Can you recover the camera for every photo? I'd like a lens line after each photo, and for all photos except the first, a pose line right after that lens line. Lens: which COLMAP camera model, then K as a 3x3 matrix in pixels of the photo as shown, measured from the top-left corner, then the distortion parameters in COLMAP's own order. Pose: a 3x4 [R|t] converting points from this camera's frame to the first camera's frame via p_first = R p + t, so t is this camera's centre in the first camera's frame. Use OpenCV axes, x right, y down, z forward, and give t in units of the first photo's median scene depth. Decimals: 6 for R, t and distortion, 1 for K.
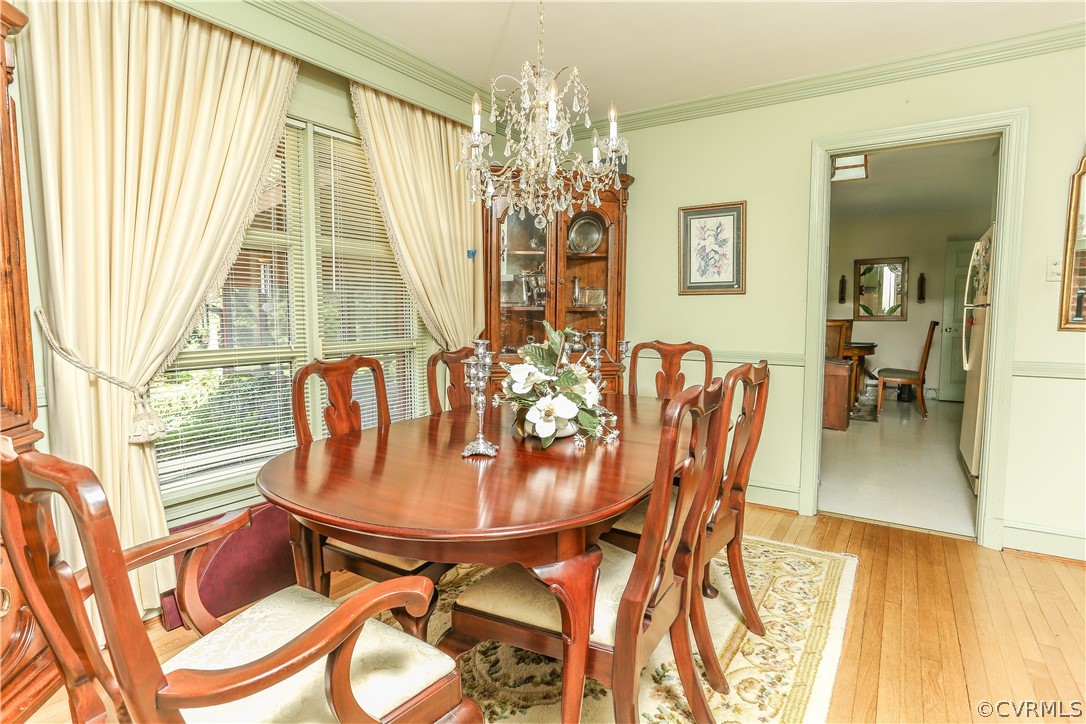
lens RADIAL K [[533.9, 0, 543.0], [0, 533.9, 358.6], [0, 0, 1]] dist [-0.053412, 0.021835]
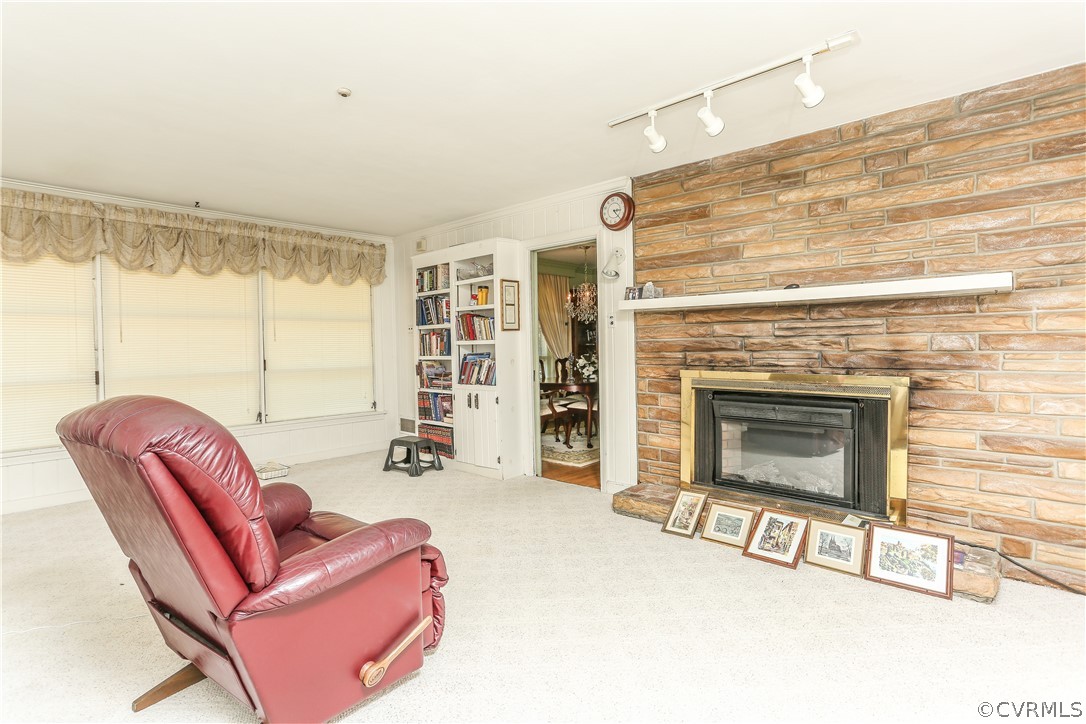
lens RADIAL K [[533.9, 0, 544.7], [0, 533.9, 360.3], [0, 0, 1]] dist [-0.053412, 0.021835]
pose [[0.986683, -0.013227, -0.162118, 0.325493], [0.002788, 0.997917, -0.064454, 0.261610], [0.162633, 0.063143, 0.984664, -2.857010]]
